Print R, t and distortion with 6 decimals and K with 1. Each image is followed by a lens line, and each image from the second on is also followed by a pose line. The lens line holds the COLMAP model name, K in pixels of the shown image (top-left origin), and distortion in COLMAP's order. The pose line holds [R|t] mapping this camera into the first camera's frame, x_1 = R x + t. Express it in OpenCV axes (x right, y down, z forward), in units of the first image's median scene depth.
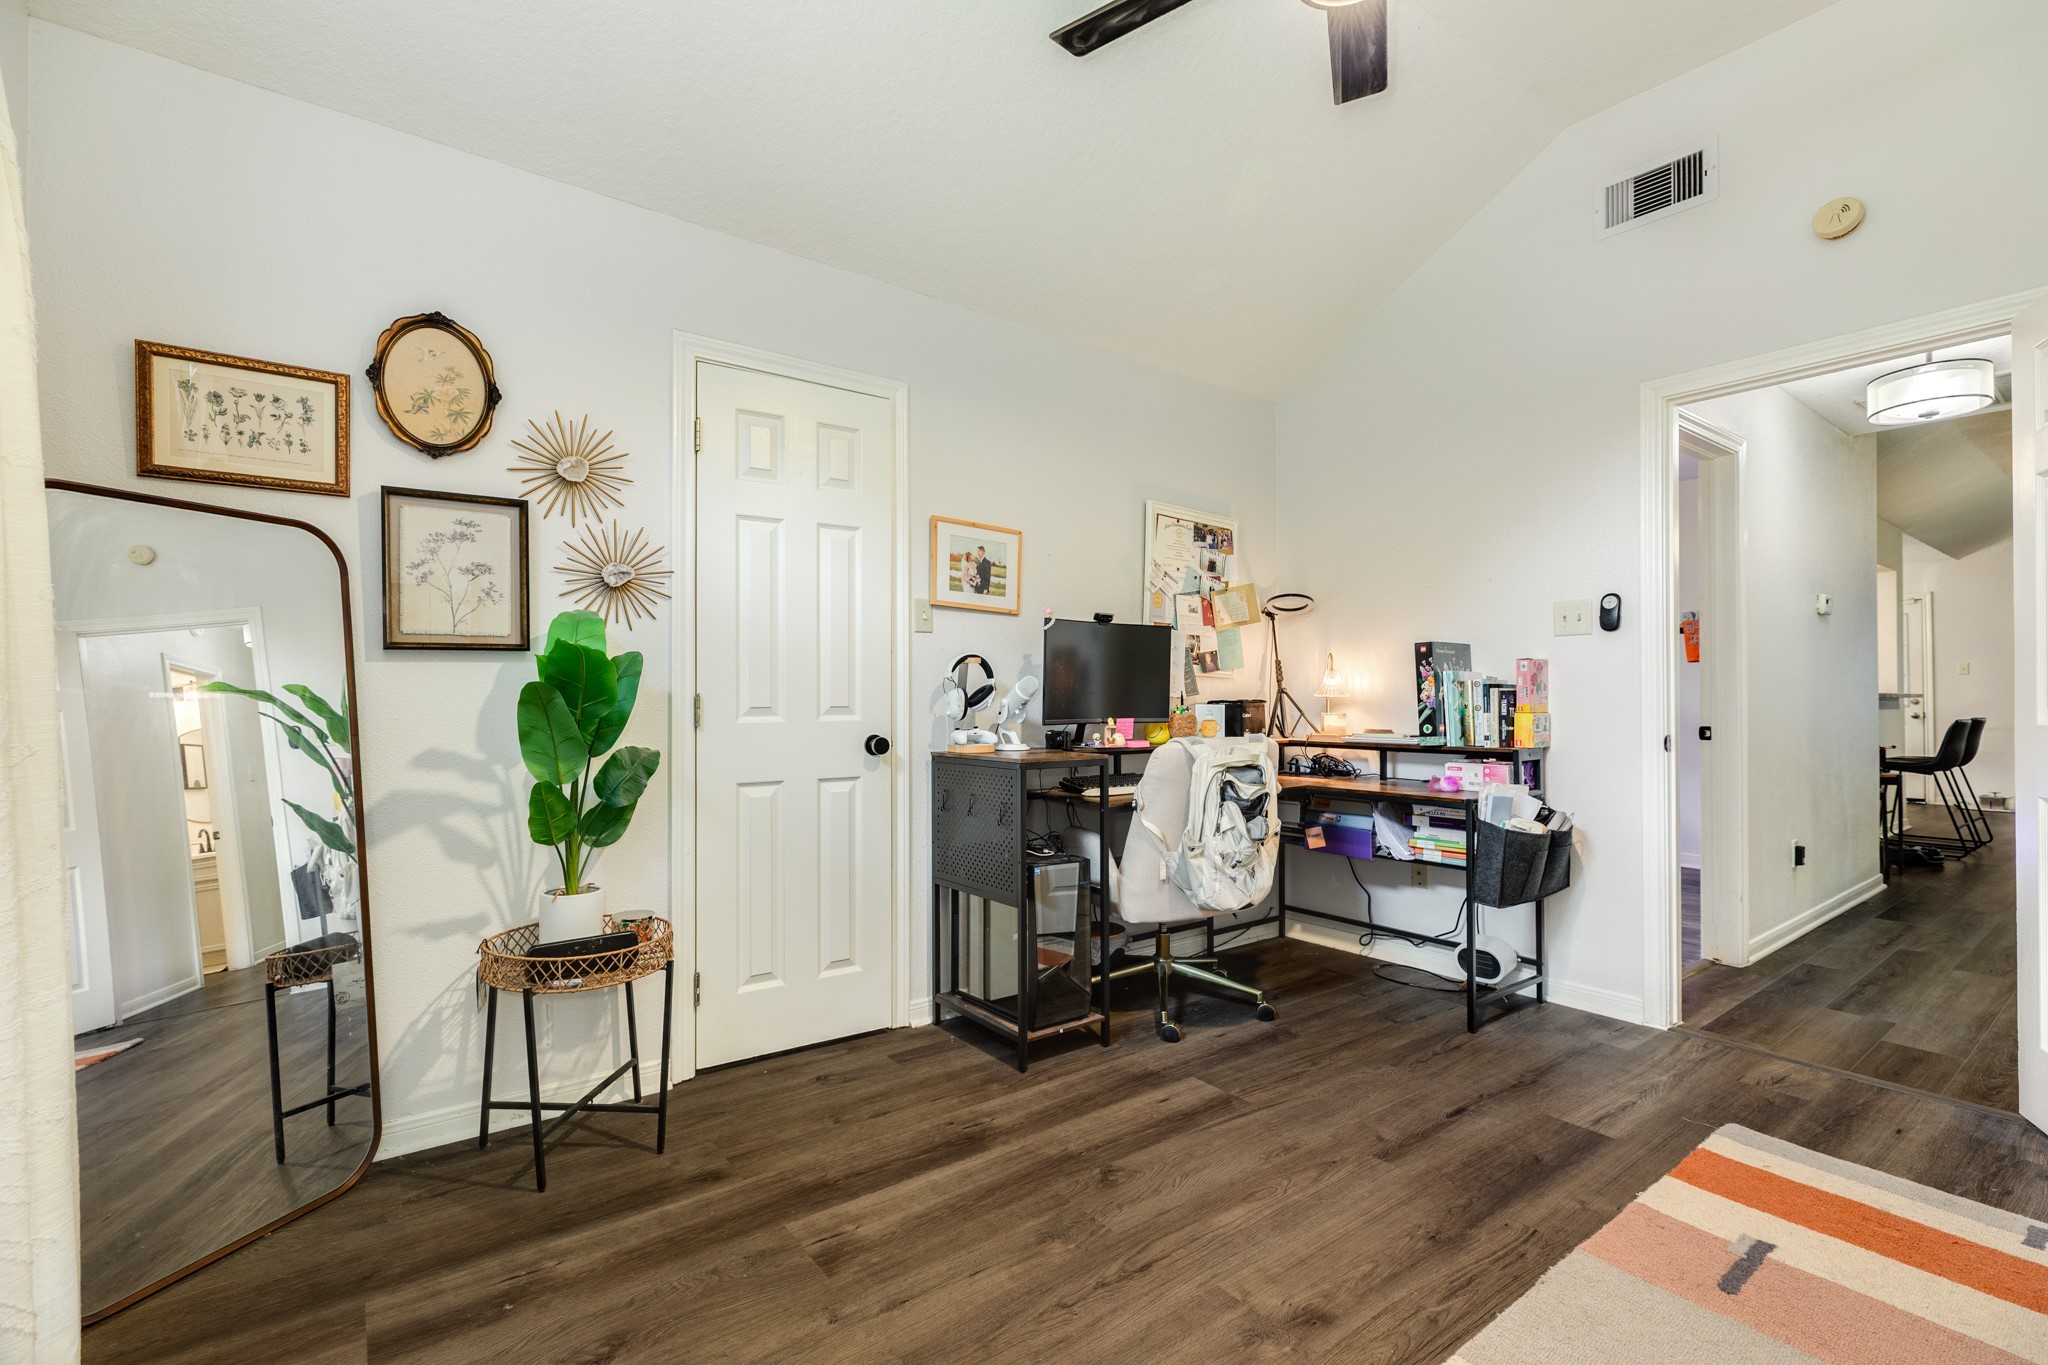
lens RADIAL K [[912.6, 0, 1021.5], [0, 912.6, 688.4], [0, 0, 1]] dist [0.002909, 0.000790]
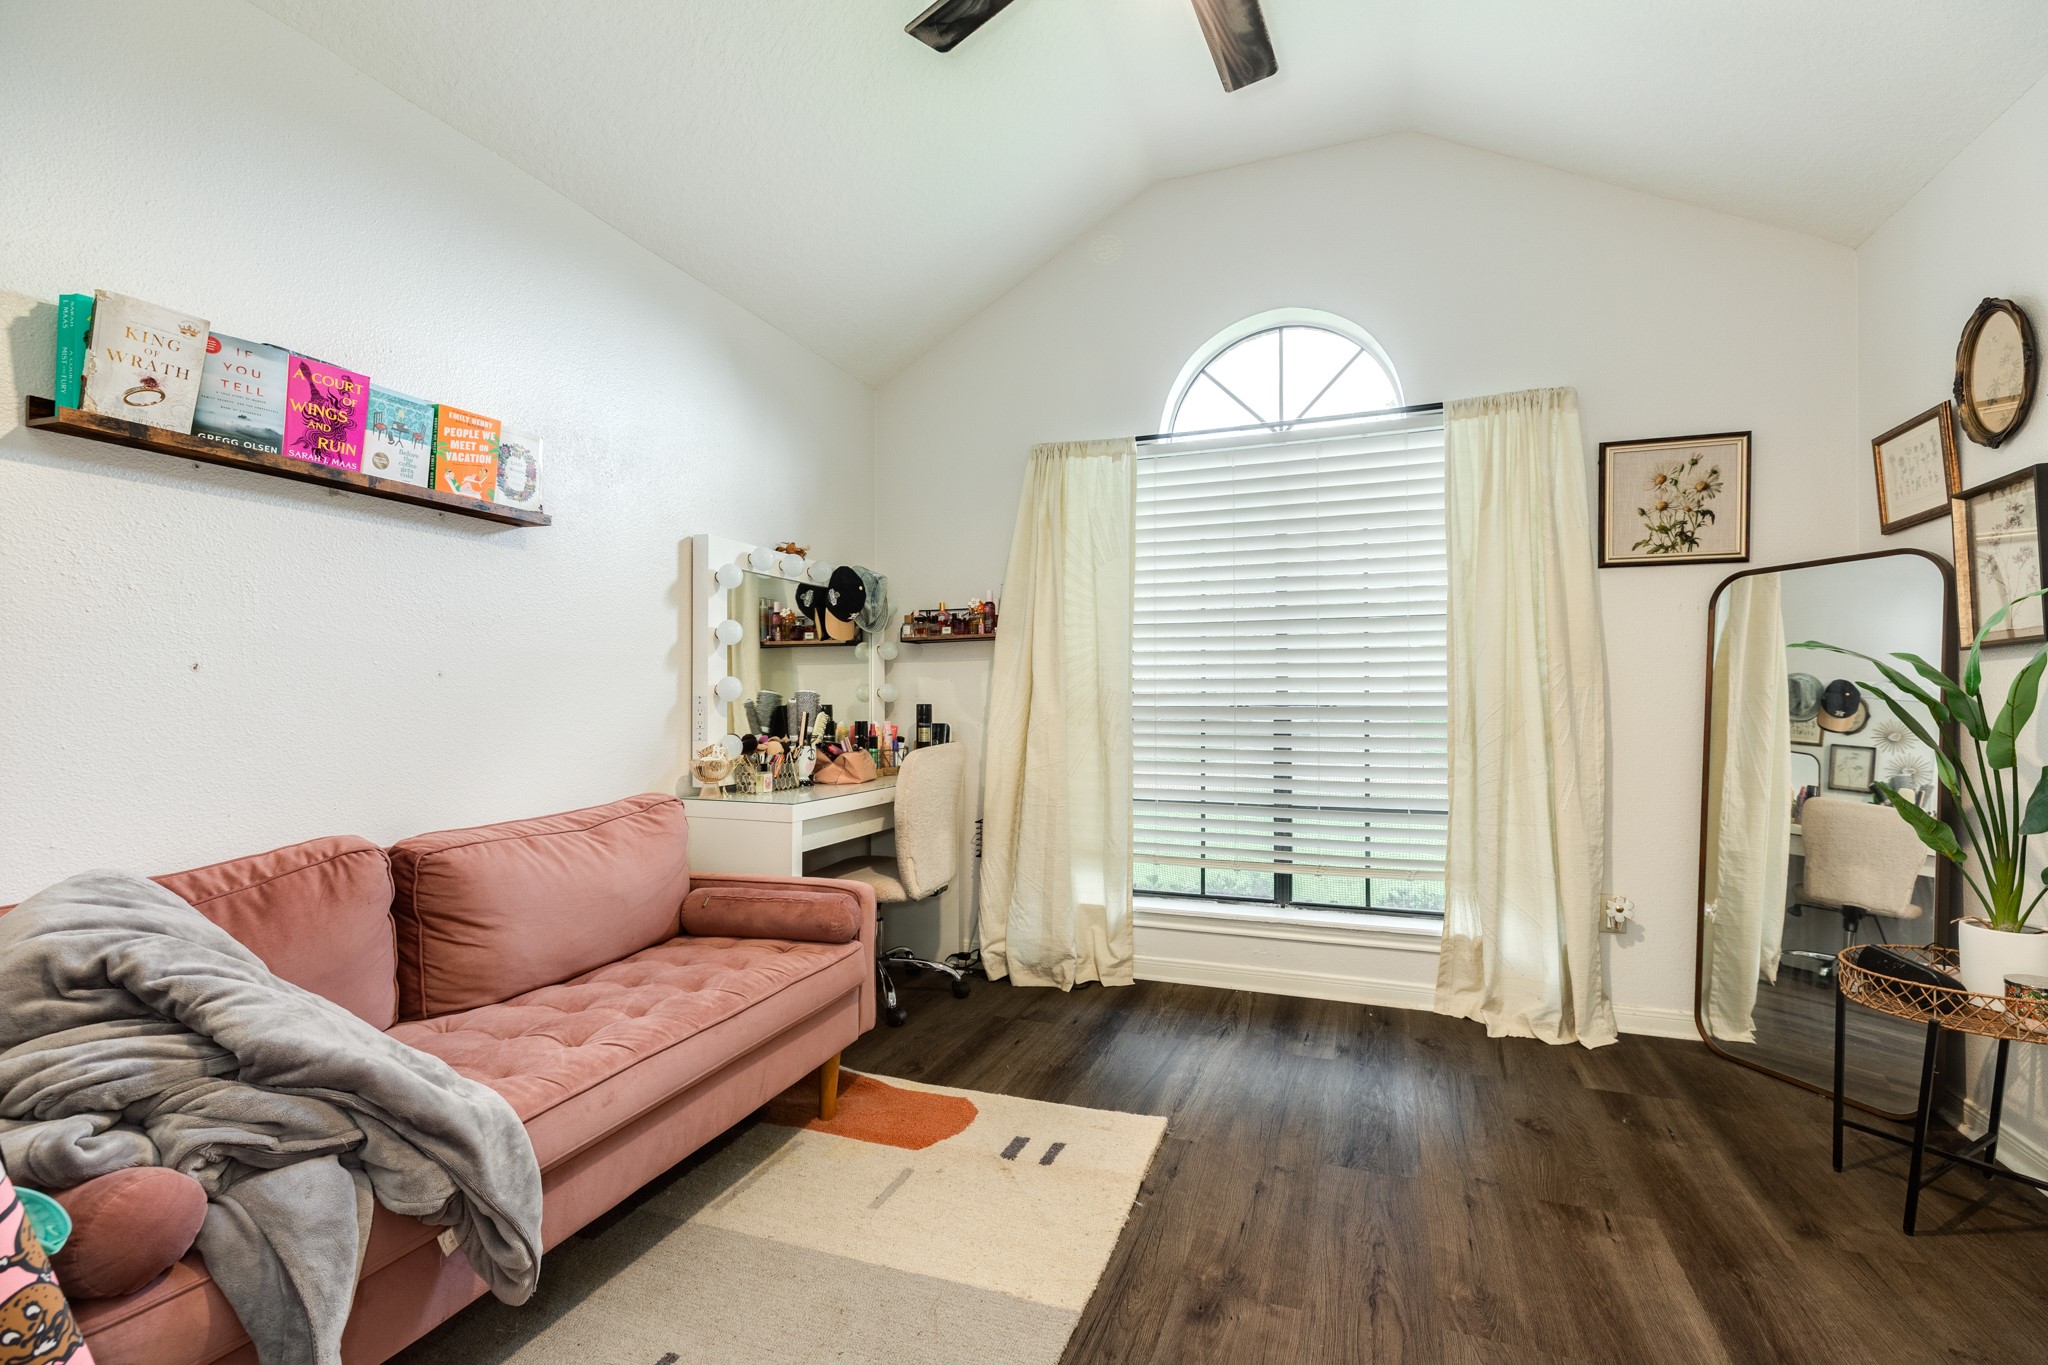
lens RADIAL K [[912.6, 0, 1021.5], [0, 912.6, 688.4], [0, 0, 1]] dist [0.002909, 0.000790]
pose [[-0.842958, -0.001710, -0.537976, 0.897978], [0.006028, 0.999902, -0.012623, 0.009466], [0.537945, -0.013884, -0.842866, 1.521865]]
